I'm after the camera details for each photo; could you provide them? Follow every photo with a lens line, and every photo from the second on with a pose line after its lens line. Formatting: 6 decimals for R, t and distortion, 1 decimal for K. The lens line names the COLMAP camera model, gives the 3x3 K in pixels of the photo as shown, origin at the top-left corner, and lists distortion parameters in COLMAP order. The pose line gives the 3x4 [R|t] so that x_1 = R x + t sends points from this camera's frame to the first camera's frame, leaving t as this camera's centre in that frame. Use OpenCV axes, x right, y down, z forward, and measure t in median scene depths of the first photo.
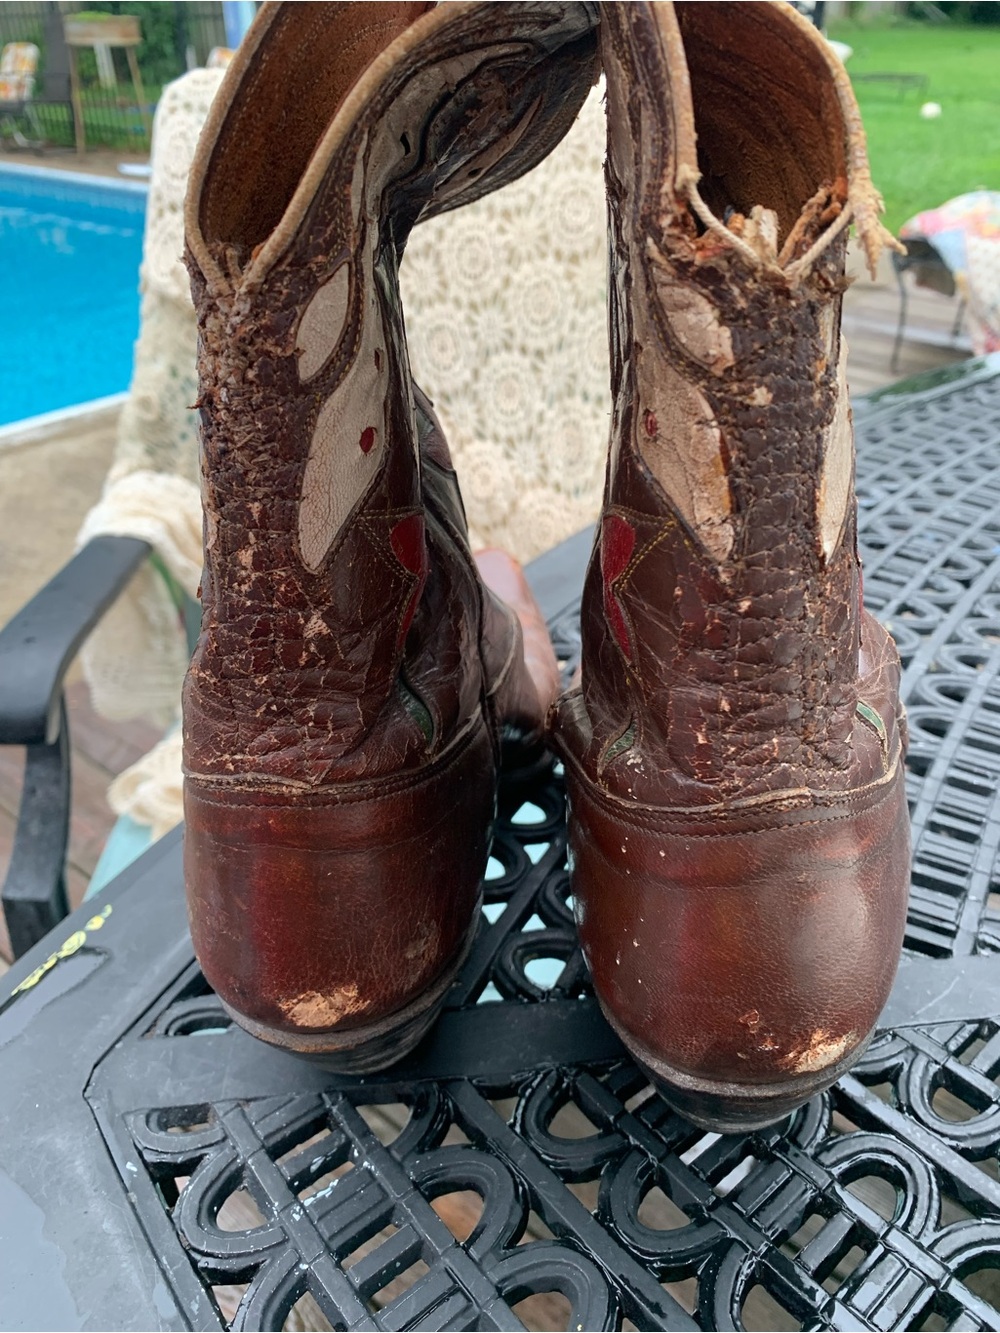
lens RADIAL K [[1039.5, 0, 495.5], [0, 1039.5, 674.6], [0, 0, 1]] dist [0.001724, -0.008491]
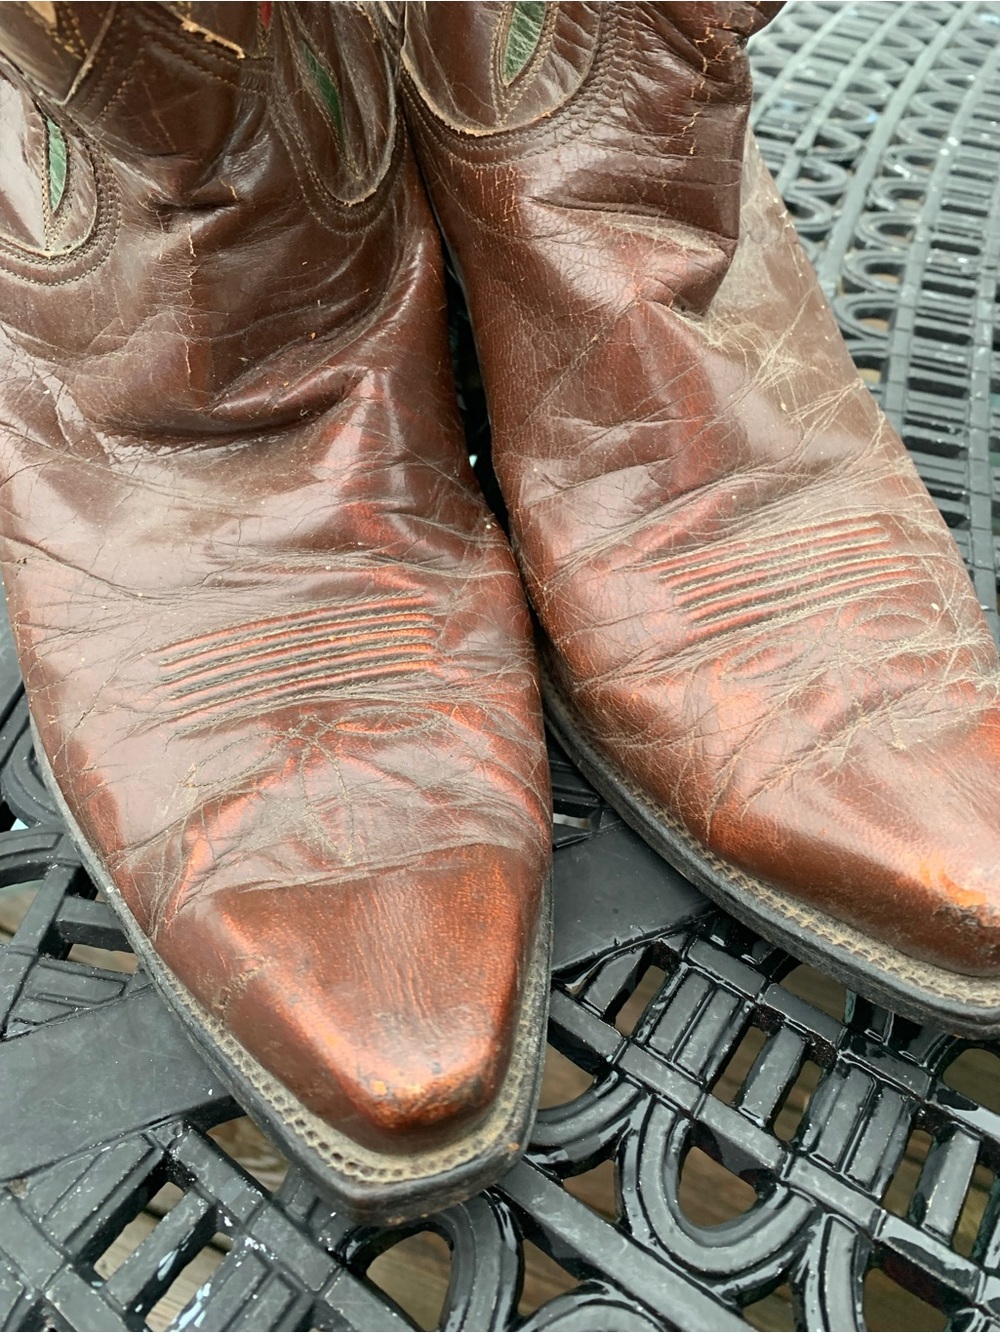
lens RADIAL K [[1039.5, 0, 503.7], [0, 1039.5, 662.7], [0, 0, 1]] dist [0.001724, -0.008491]
pose [[0.959961, -0.179414, 0.215140, -0.026295], [0.103367, 0.940659, 0.323228, -0.016777], [-0.260365, -0.288048, 0.921541, 0.253408]]
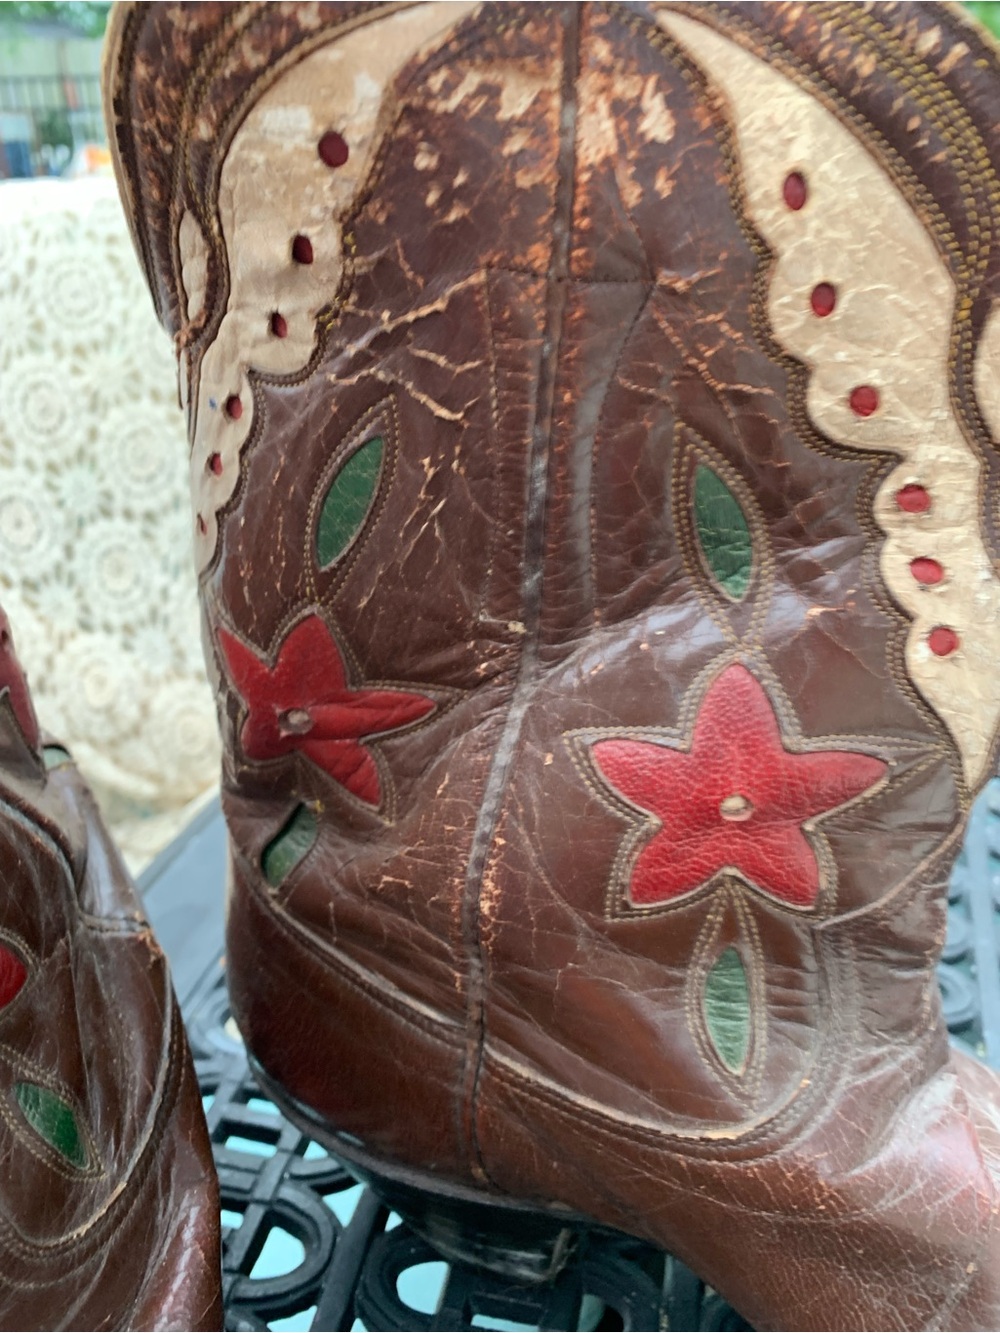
lens RADIAL K [[1039.5, 0, 509.0], [0, 1039.5, 631.4], [0, 0, 1]] dist [0.001724, -0.008491]
pose [[0.944116, -0.141945, 0.297482, 0.088251], [0.171005, 0.982494, -0.073914, -0.196725], [-0.281783, 0.120654, 0.951862, 0.296768]]
